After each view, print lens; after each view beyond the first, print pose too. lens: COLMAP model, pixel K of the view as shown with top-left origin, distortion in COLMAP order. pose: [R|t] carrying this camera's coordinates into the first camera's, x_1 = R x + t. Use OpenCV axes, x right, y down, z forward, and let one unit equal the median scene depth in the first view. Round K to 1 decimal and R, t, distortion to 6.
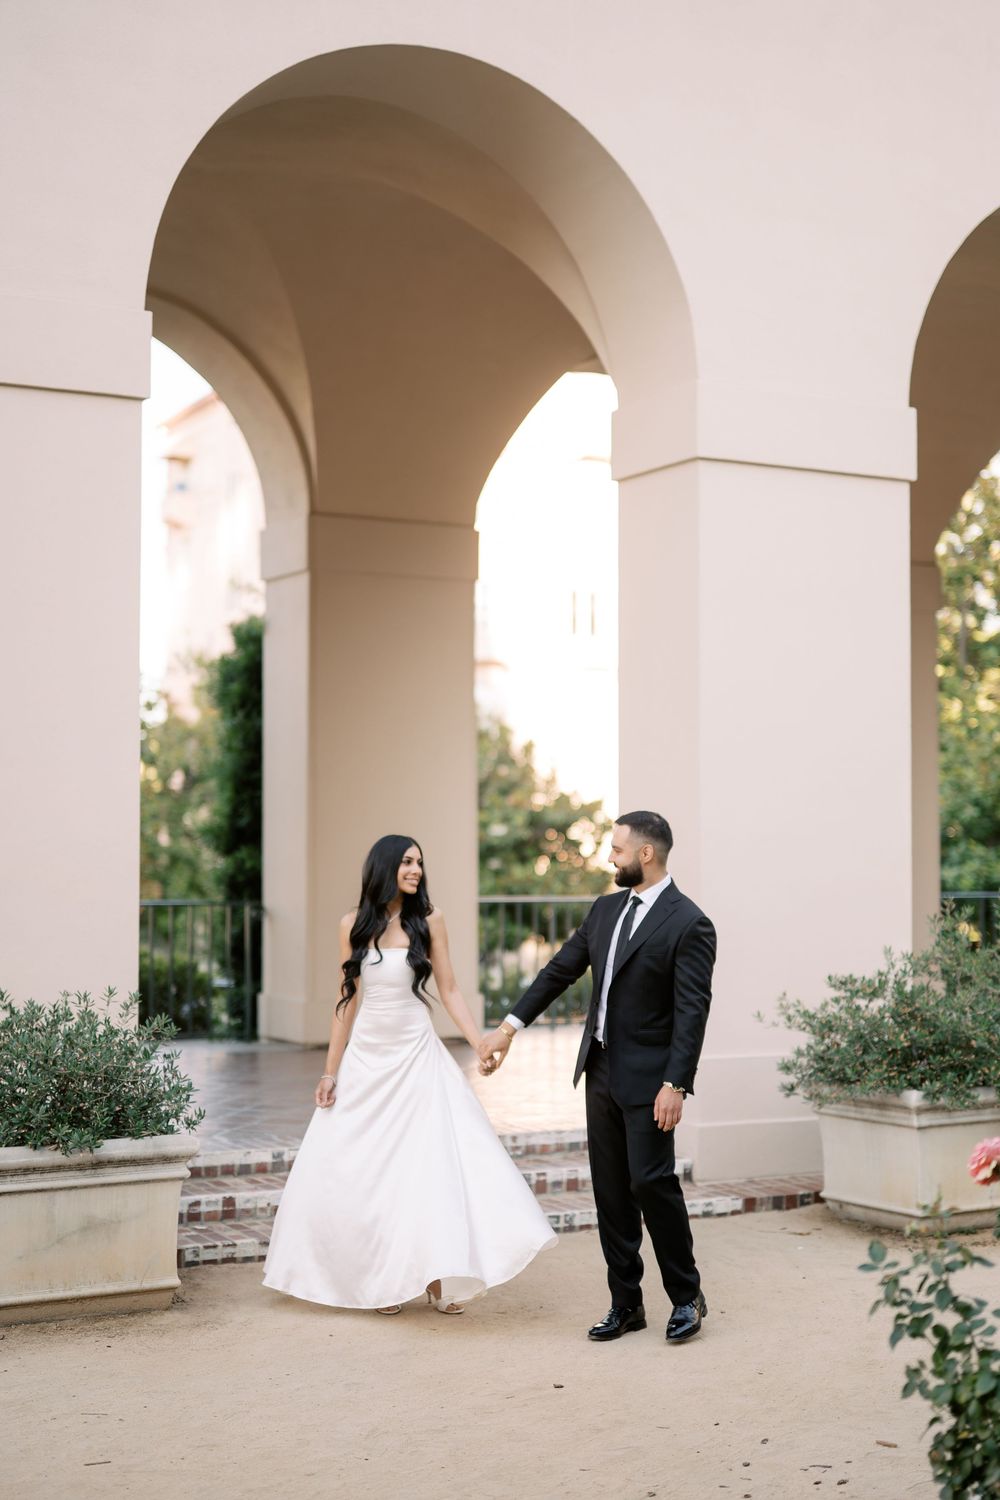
lens RADIAL K [[2179.5, 0, 498.0], [0, 2179.5, 668.9], [0, 0, 1]] dist [-0.010632, -0.032513]
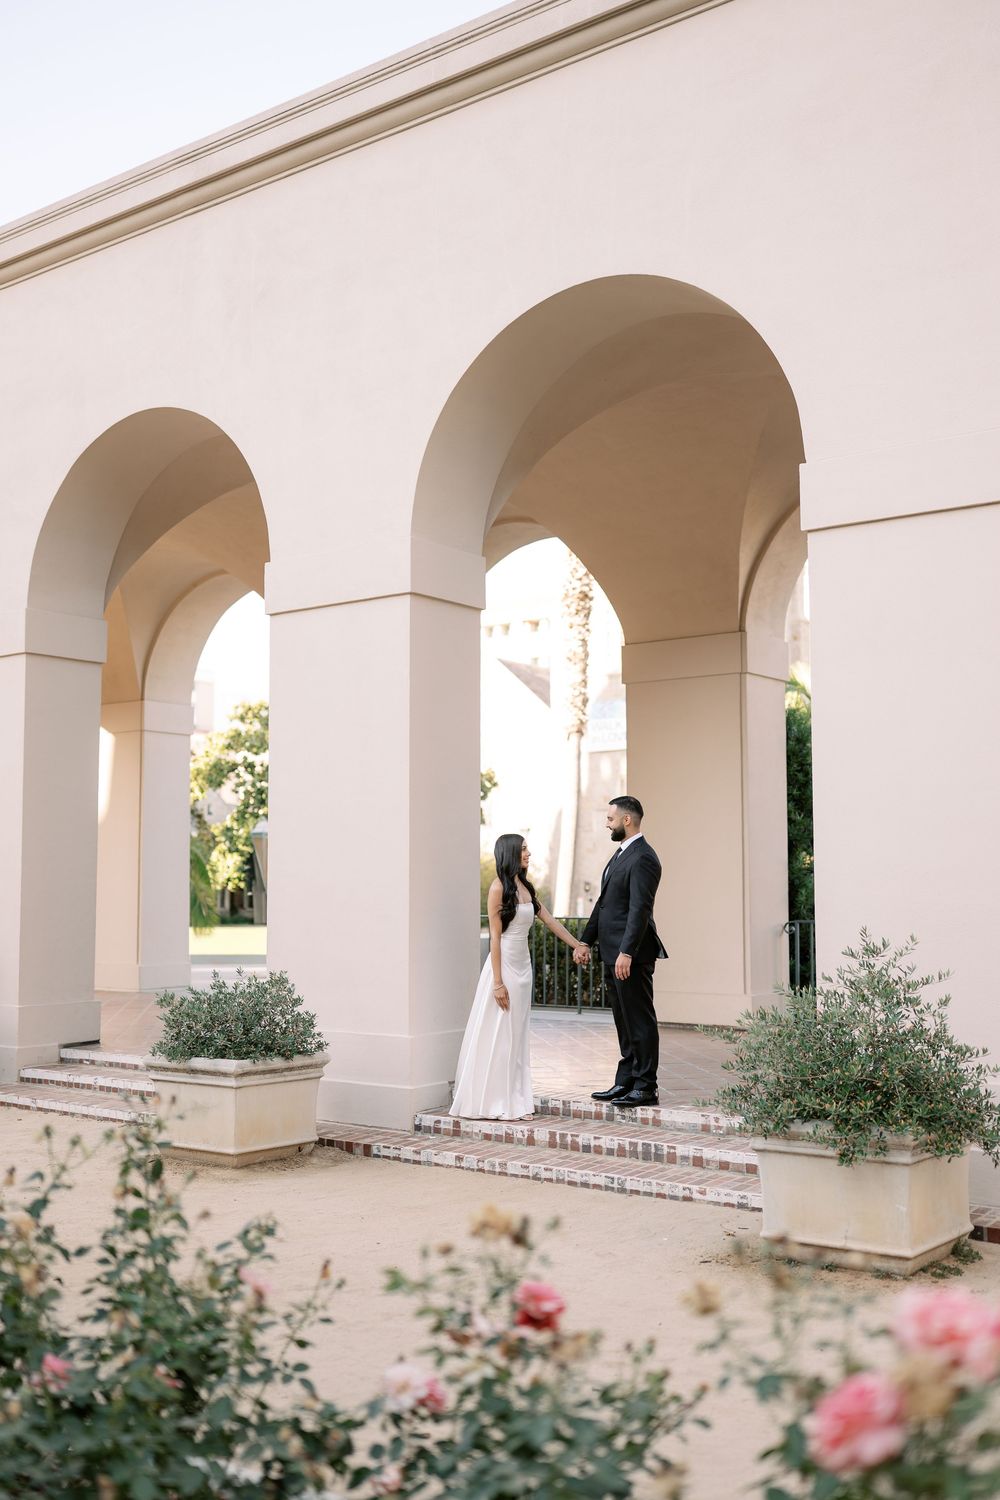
lens RADIAL K [[1501.8, 0, 495.6], [0, 1501.8, 779.2], [0, 0, 1]] dist [0.013480, -0.003314]
pose [[0.402676, -0.071687, -0.912531, 0.854782], [0.081754, 0.995761, -0.042150, 0.062190], [0.911684, -0.057630, 0.406829, 0.656220]]
